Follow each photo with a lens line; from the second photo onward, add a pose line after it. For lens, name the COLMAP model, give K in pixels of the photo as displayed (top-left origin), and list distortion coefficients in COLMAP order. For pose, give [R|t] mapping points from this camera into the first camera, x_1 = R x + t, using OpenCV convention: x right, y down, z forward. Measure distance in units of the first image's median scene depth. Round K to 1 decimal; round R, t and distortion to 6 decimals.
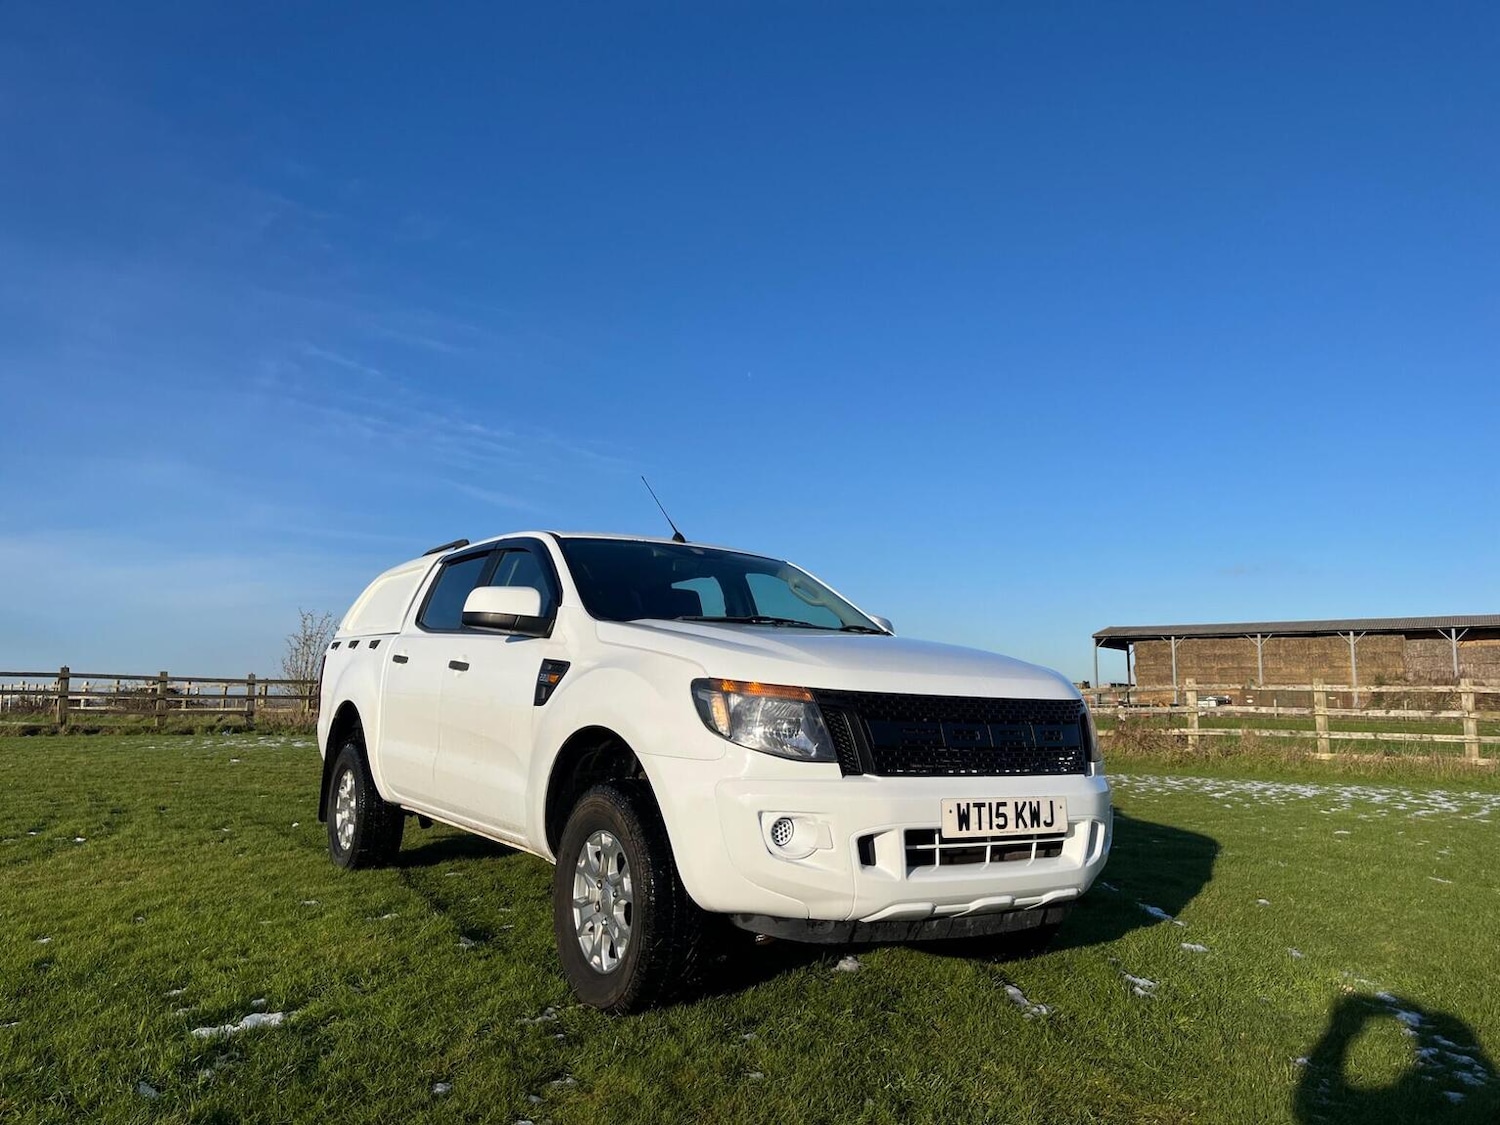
lens RADIAL K [[1137.4, 0, 744.2], [0, 1137.4, 571.0], [0, 0, 1]] dist [0.059320, -0.084931]
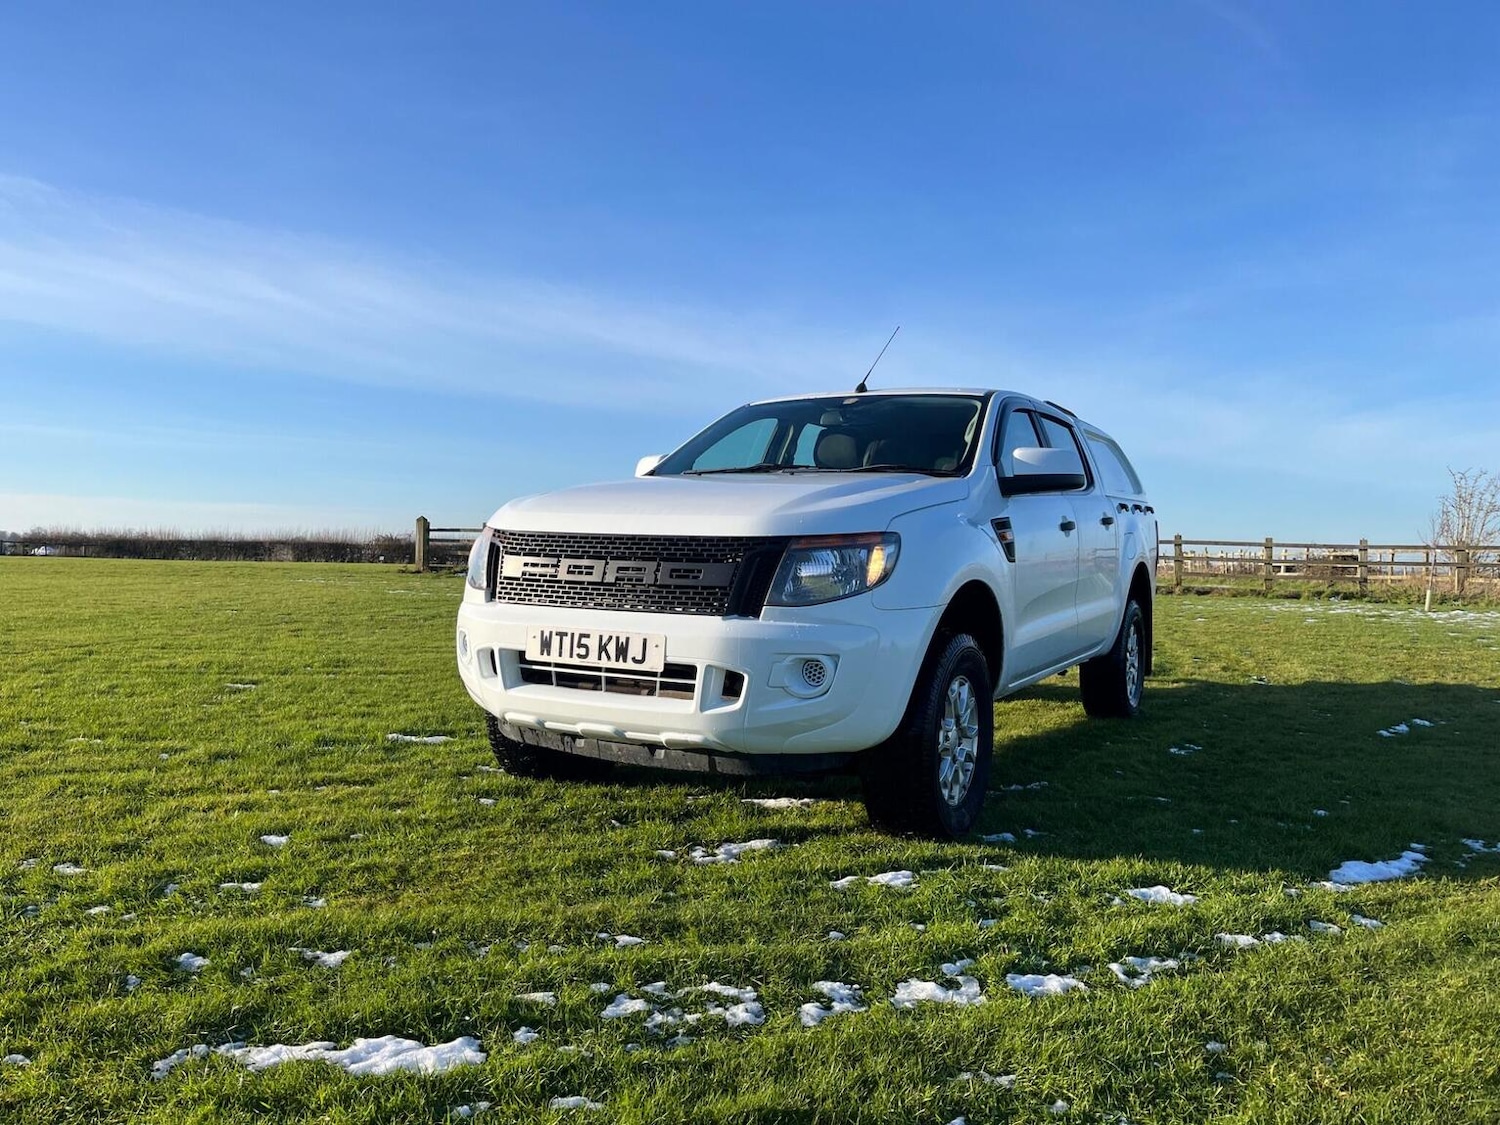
lens RADIAL K [[1131.1, 0, 743.3], [0, 1131.1, 566.4], [0, 0, 1]] dist [0.073024, -0.112361]
pose [[0.477144, 0.004729, -0.878813, 1.184069], [0.090152, 0.994447, 0.054299, 0.098104], [0.874189, -0.105135, 0.474068, 0.640140]]
